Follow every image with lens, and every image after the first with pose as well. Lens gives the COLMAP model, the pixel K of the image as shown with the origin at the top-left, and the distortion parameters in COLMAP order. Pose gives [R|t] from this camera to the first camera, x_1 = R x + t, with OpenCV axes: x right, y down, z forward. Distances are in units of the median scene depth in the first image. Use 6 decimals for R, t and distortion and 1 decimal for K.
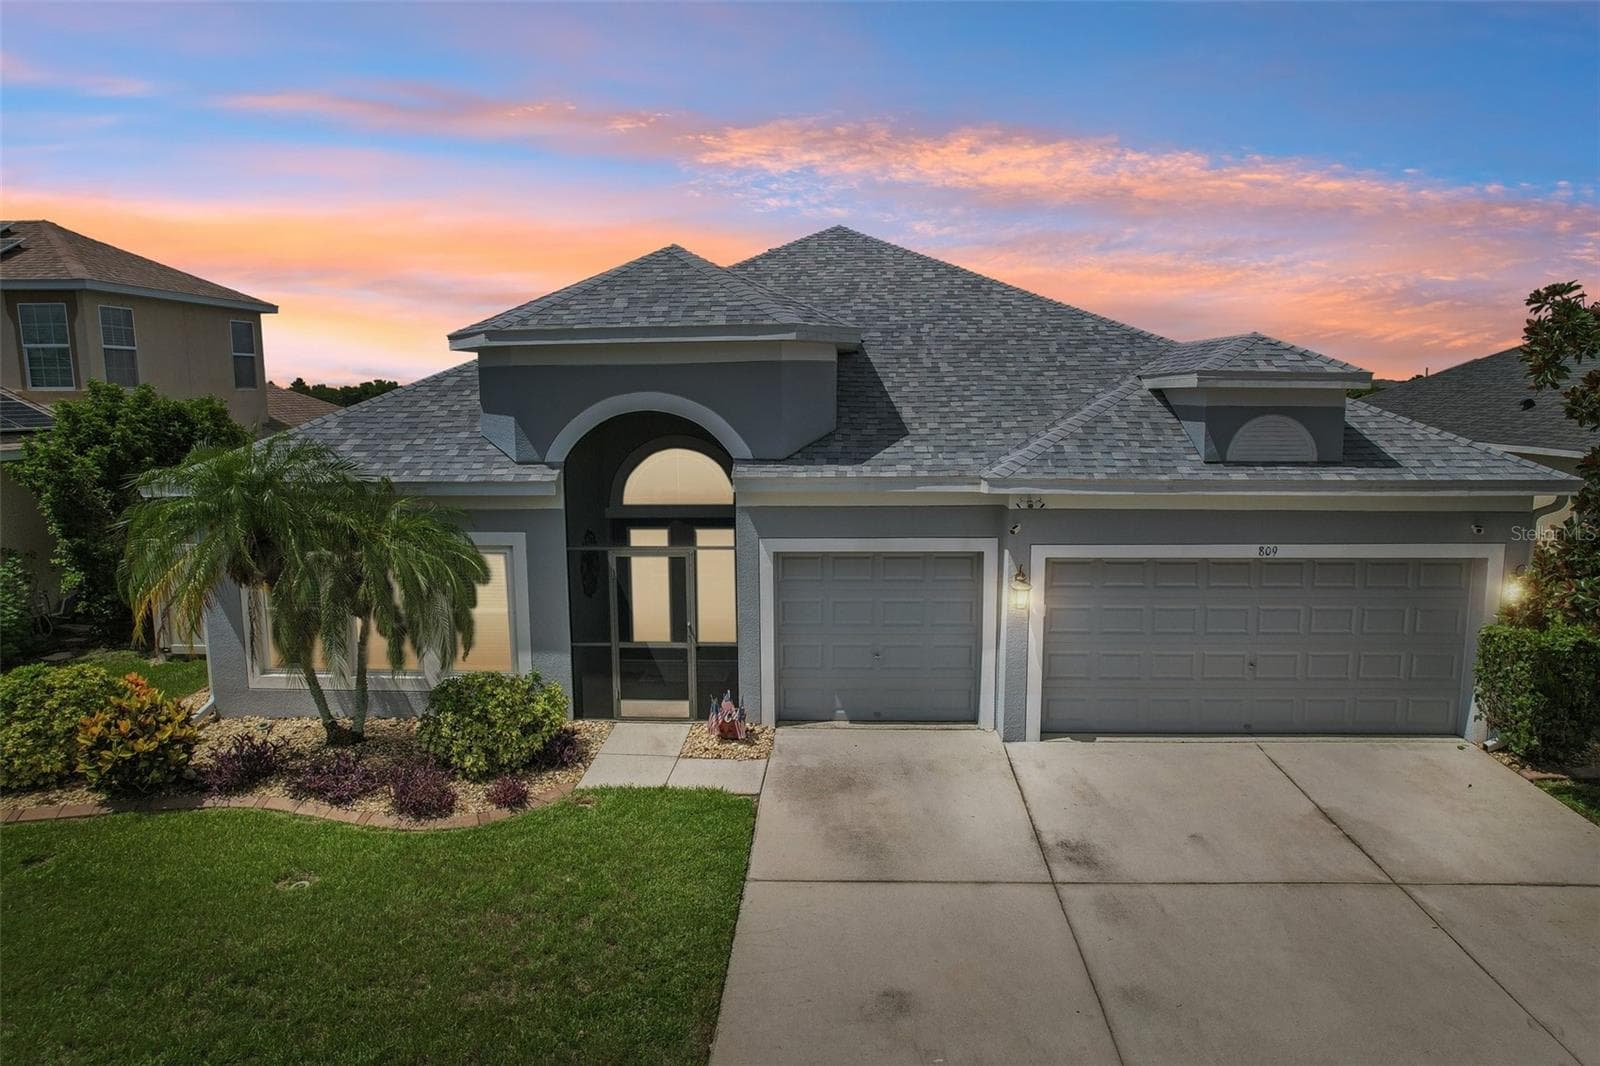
lens RADIAL K [[1017.9, 0, 801.8], [0, 1017.9, 542.0], [0, 0, 1]] dist [-0.078638, 0.074291]
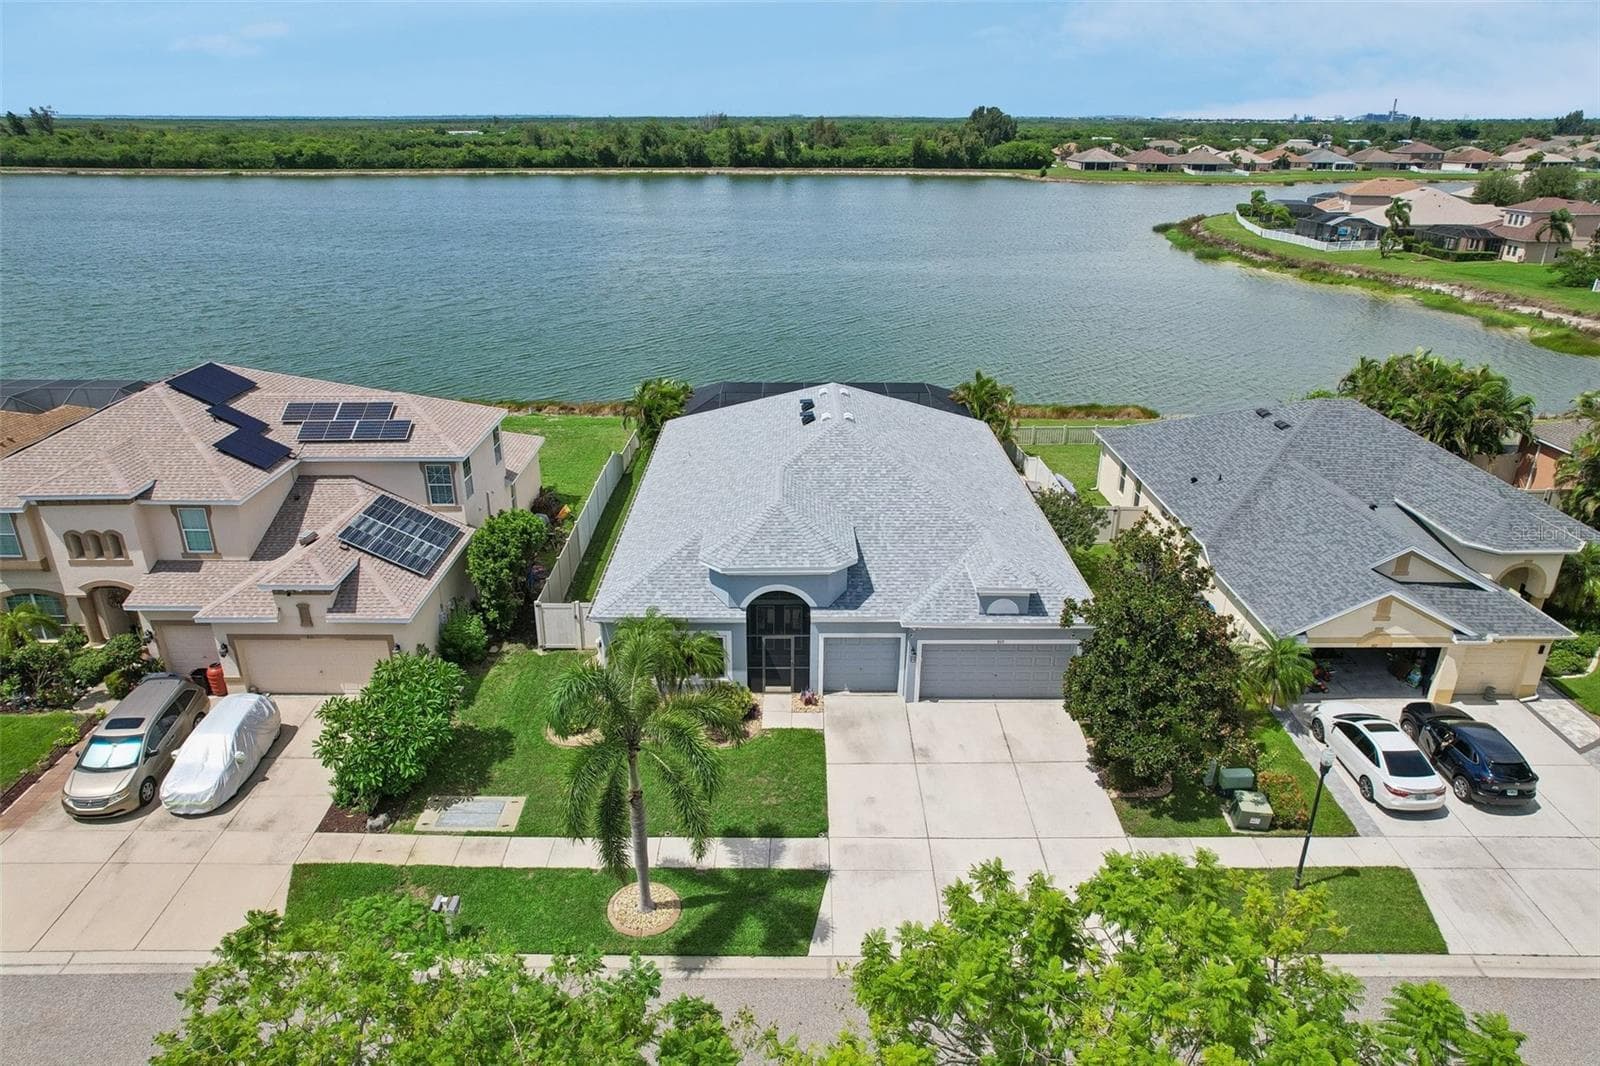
lens RADIAL K [[1017.9, 0, 801.8], [0, 1017.9, 542.0], [0, 0, 1]] dist [-0.078638, 0.074291]
pose [[0.998533, -0.008967, 0.053395, -0.234367], [-0.004673, 0.968234, 0.250000, -0.934652], [-0.053941, -0.249883, 0.966772, -1.592515]]
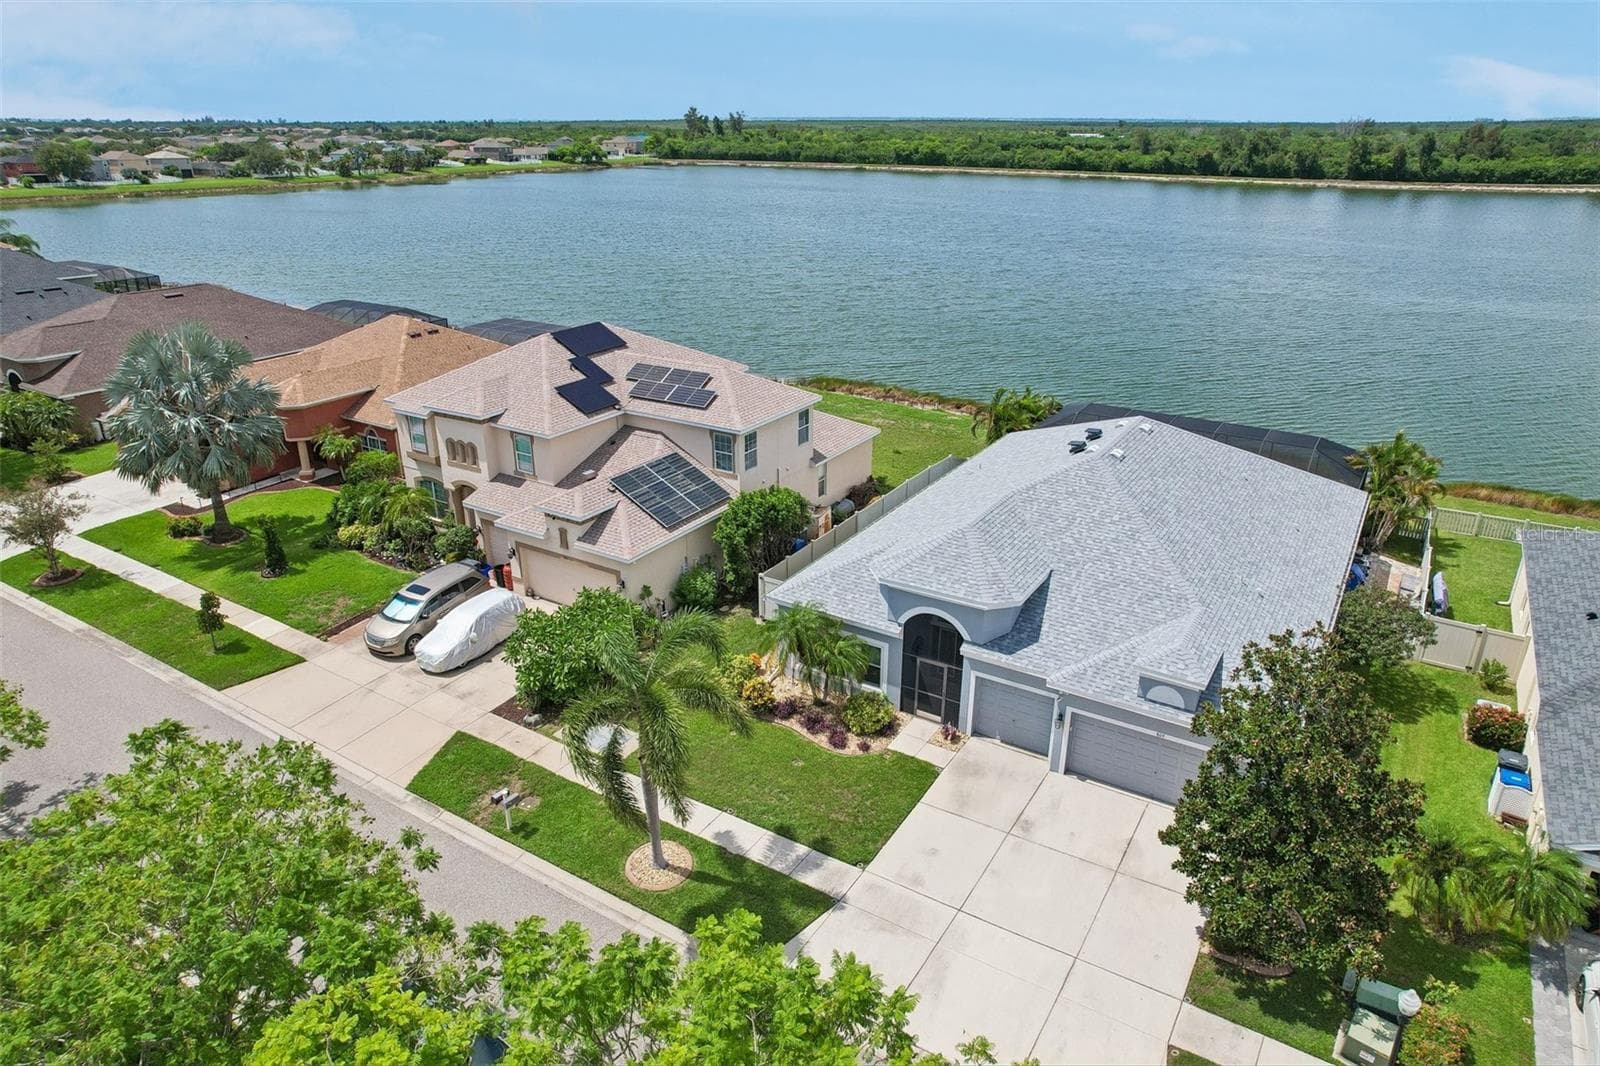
lens RADIAL K [[1017.9, 0, 801.8], [0, 1017.9, 542.0], [0, 0, 1]] dist [-0.078638, 0.074291]
pose [[0.869486, 0.198747, -0.452211, 0.690629], [-0.079041, 0.959667, 0.269799, -0.983838], [0.487593, -0.198843, 0.850126, -1.338515]]
